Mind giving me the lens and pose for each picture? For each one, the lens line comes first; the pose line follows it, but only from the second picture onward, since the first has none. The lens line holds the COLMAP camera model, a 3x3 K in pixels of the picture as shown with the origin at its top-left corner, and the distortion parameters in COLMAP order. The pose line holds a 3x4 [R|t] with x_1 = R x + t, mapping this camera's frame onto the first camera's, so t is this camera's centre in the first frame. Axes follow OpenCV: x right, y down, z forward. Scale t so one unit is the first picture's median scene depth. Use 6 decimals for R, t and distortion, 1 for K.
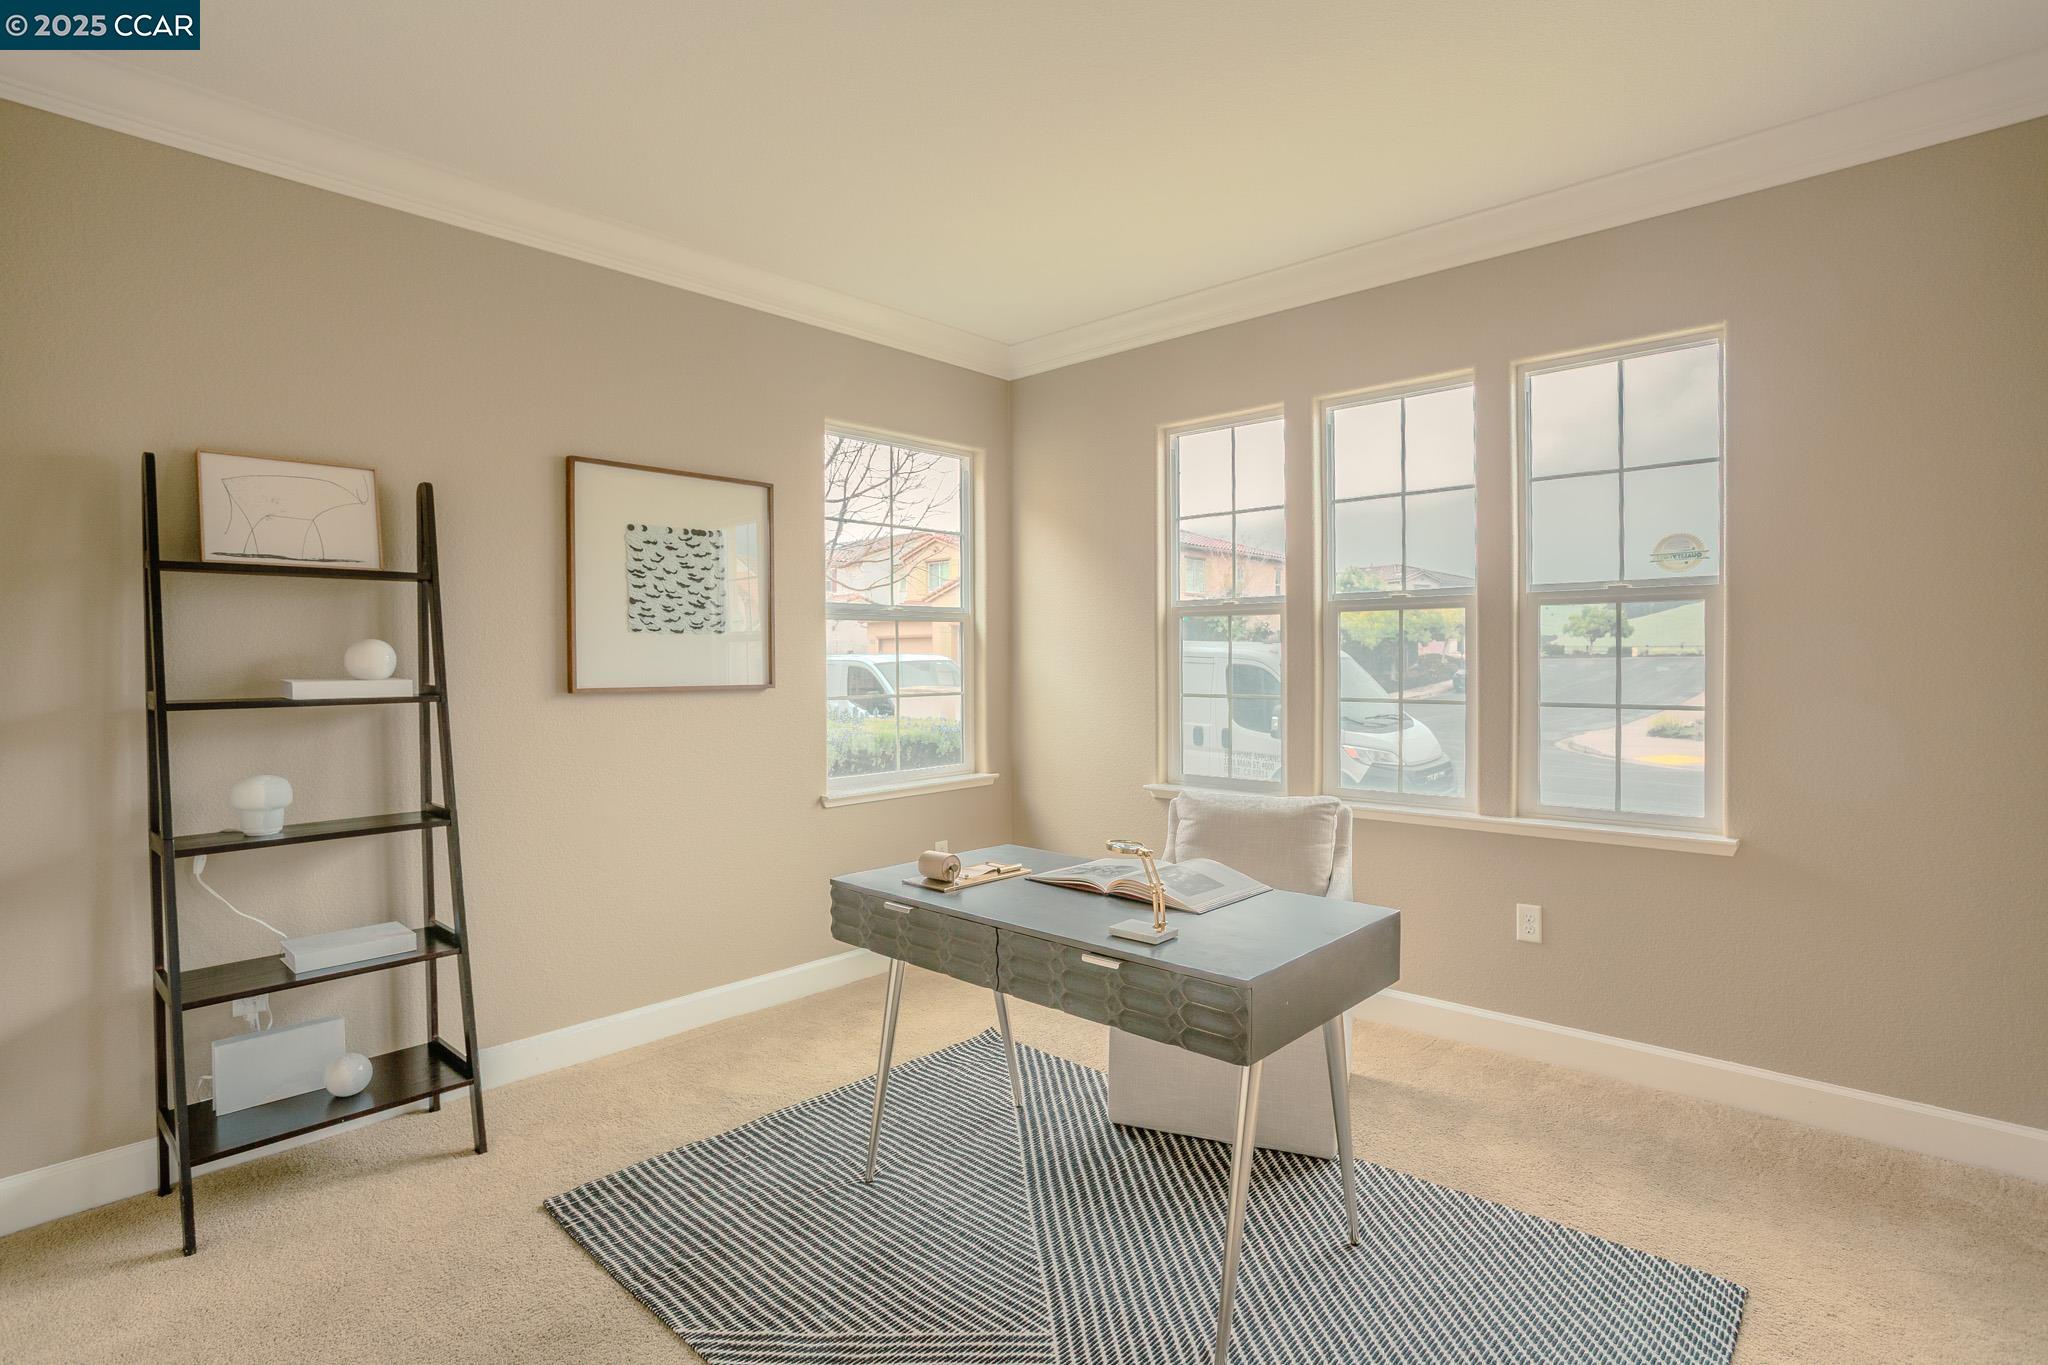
lens RADIAL K [[1006.4, 0, 1011.5], [0, 1006.4, 675.5], [0, 0, 1]] dist [-0.051566, 0.026575]
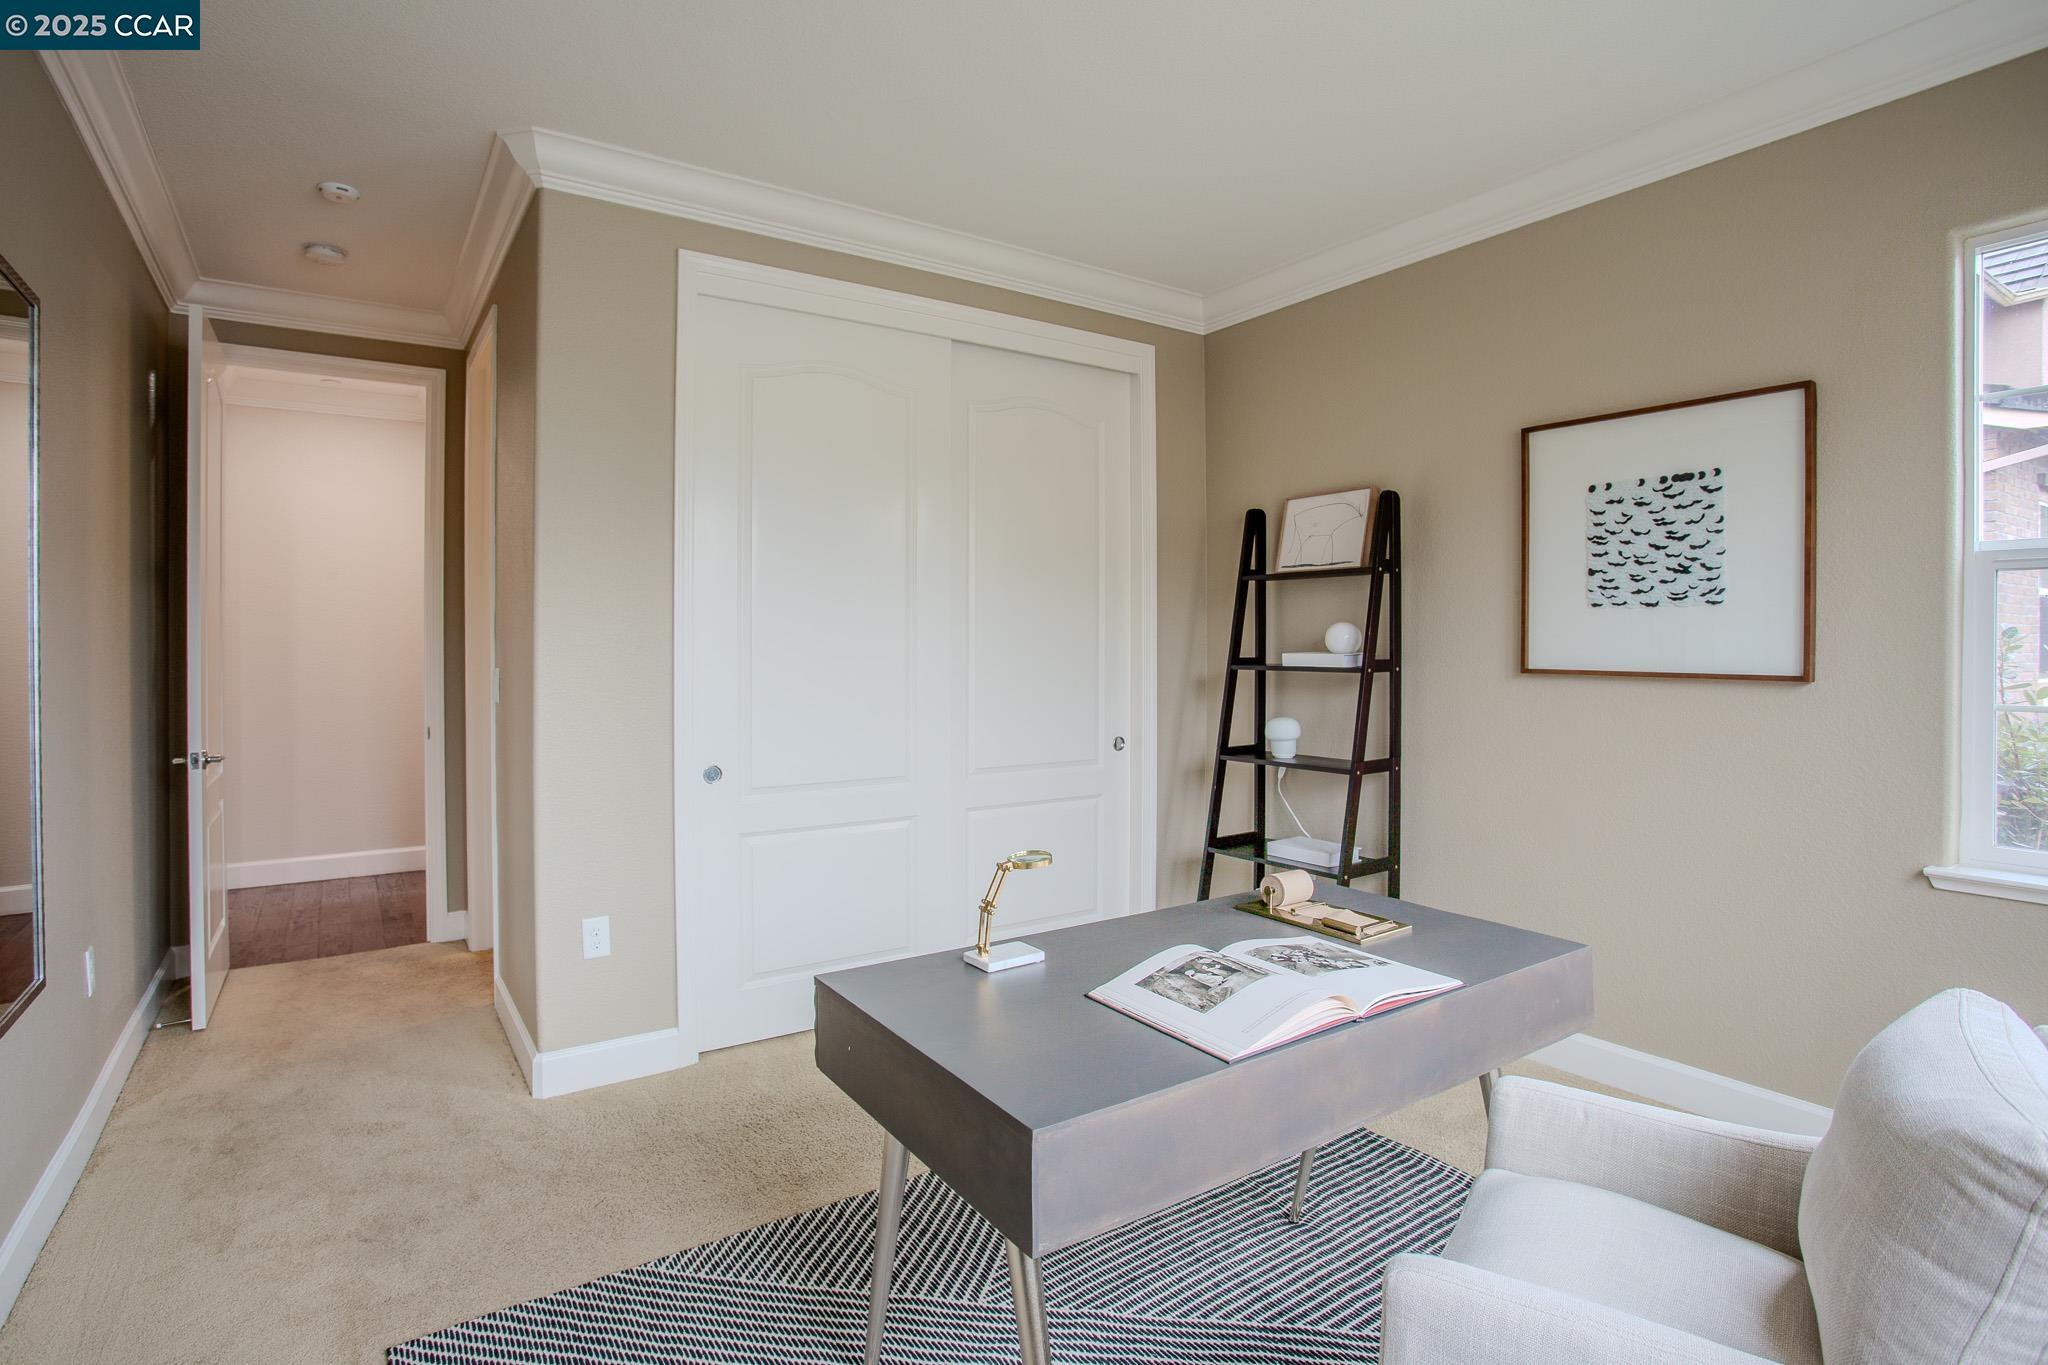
lens RADIAL K [[1006.4, 0, 1011.5], [0, 1006.4, 675.5], [0, 0, 1]] dist [-0.051566, 0.026575]
pose [[-0.214786, 0.037813, -0.975929, 0.572388], [-0.017990, 0.998928, 0.042663, -0.011393], [0.976495, 0.026721, -0.213875, 0.671540]]
